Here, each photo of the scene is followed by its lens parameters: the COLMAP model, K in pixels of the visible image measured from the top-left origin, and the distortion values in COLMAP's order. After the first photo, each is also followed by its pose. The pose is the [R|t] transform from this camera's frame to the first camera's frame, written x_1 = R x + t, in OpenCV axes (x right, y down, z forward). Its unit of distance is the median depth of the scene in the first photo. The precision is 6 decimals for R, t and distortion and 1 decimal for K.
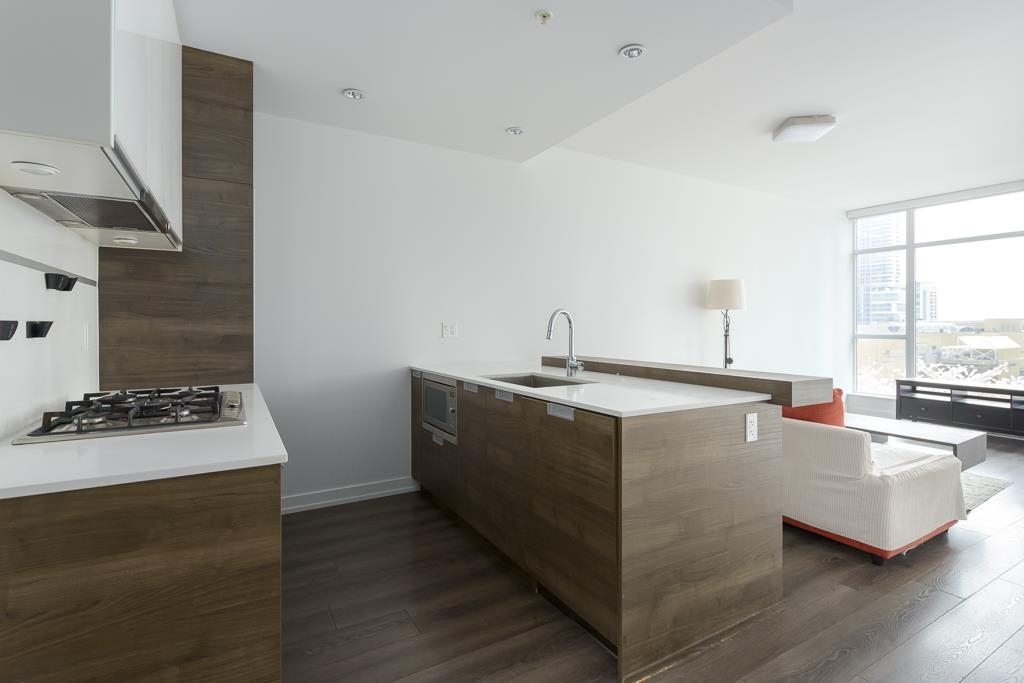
lens RADIAL K [[478.6, 0, 510.7], [0, 478.6, 325.1], [0, 0, 1]] dist [0.001877, 0.000170]
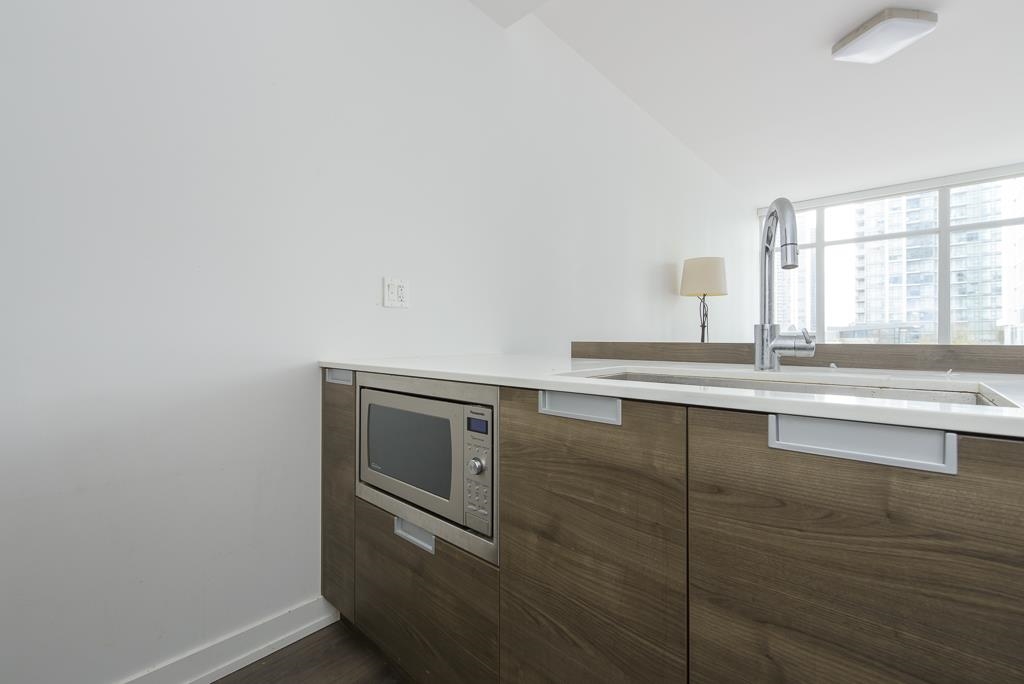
lens RADIAL K [[429.8, 0, 483.1], [0, 429.8, 337.1], [0, 0, 1]] dist [0.009285, -0.000066]
pose [[0.962735, 0.004164, 0.270414, -0.250233], [-0.003377, 0.999989, -0.003377, 0.091658], [-0.270425, 0.002338, 0.962738, 0.806029]]
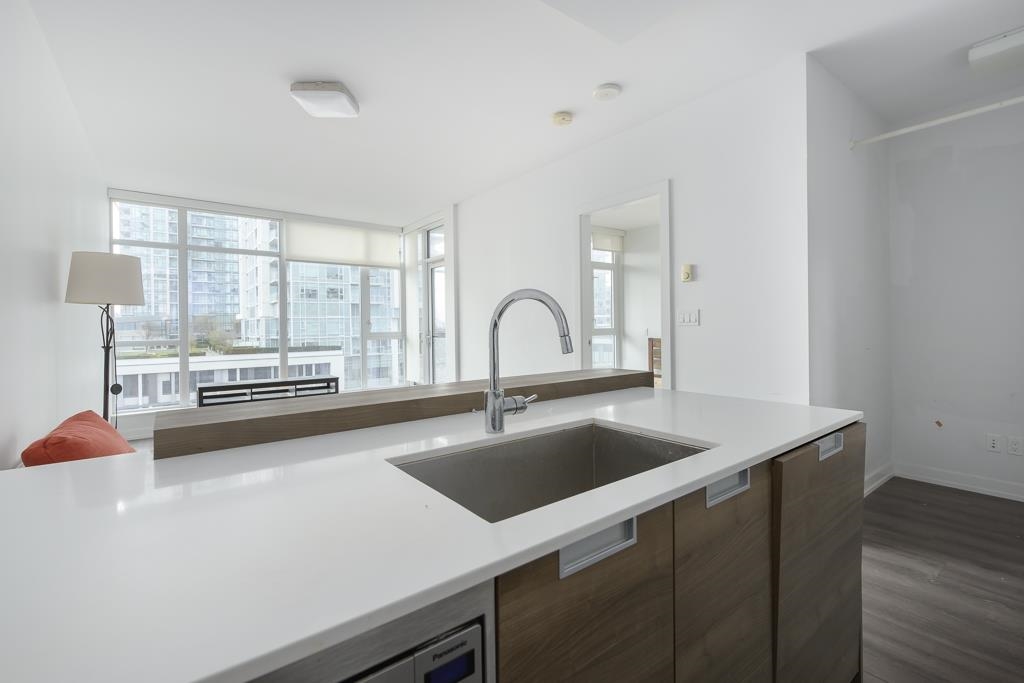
lens RADIAL K [[450.0, 0, 512.8], [0, 450.0, 325.9], [0, 0, 1]] dist [-0.002812, -0.000250]
pose [[-0.134272, 0.001918, 0.990943, -0.369870], [0.011194, 0.999937, -0.000419, 0.002397], [-0.990881, 0.011037, -0.134285, 1.199389]]
